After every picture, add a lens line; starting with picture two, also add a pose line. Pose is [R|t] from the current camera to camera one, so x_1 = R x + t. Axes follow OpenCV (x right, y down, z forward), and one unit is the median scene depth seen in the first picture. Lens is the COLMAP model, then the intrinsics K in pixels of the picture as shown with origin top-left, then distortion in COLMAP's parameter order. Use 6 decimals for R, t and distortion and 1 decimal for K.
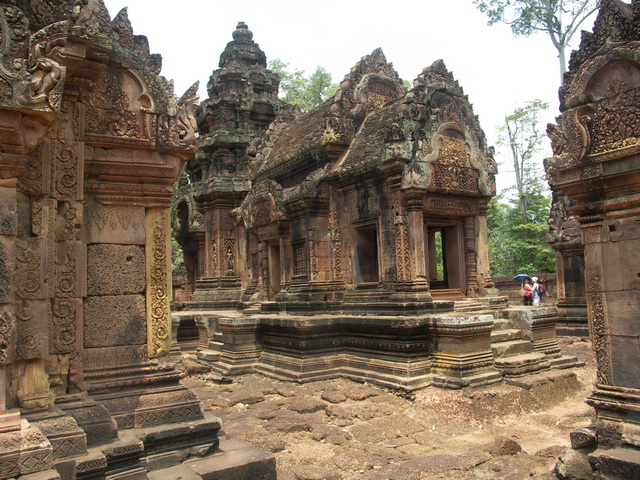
lens RADIAL K [[528.5, 0, 320.0], [0, 528.5, 240.0], [0, 0, 1]] dist [-0.194441, 0.177542]
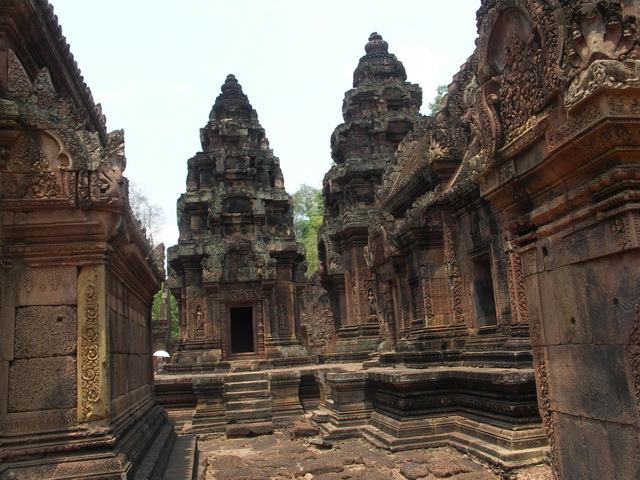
lens RADIAL K [[604.5, 0, 320.0], [0, 604.5, 240.0], [0, 0, 1]] dist [-0.157479, 0.244760]
pose [[0.923775, -0.088228, -0.372634, 0.237988], [0.065383, 0.995147, -0.073534, 0.000141], [0.377314, 0.043565, 0.925060, 0.061368]]
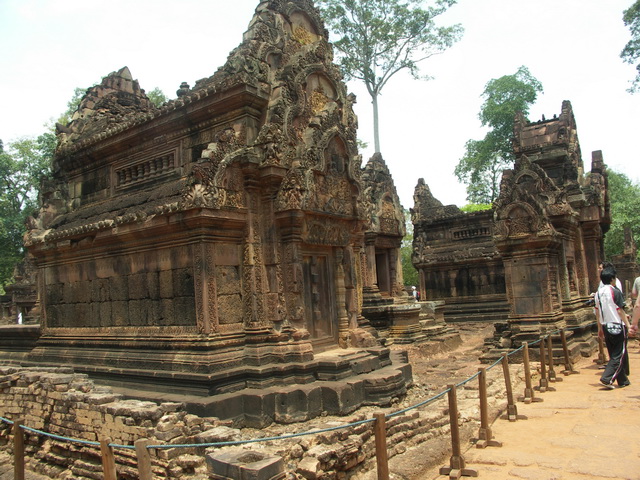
lens RADIAL K [[528.5, 0, 320.0], [0, 528.5, 240.0], [0, 0, 1]] dist [-0.194441, 0.177542]
pose [[0.928370, 0.021269, 0.371047, -0.642584], [-0.009264, 0.999375, -0.034108, -0.014174], [-0.371541, 0.028228, 0.927987, -0.554441]]
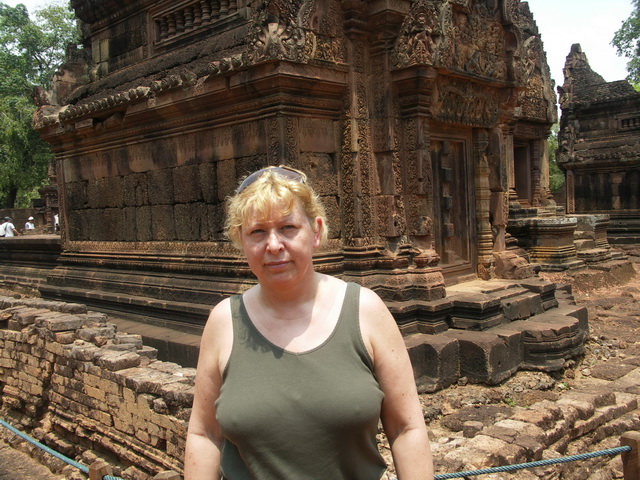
lens RADIAL K [[640.3, 0, 320.0], [0, 640.3, 240.0], [0, 0, 1]] dist [-0.059167, 0.015464]
pose [[0.974456, -0.012163, 0.224250, -0.619107], [-0.017681, 0.991278, 0.130594, 0.002183], [-0.223882, -0.131223, 0.965742, -0.389251]]
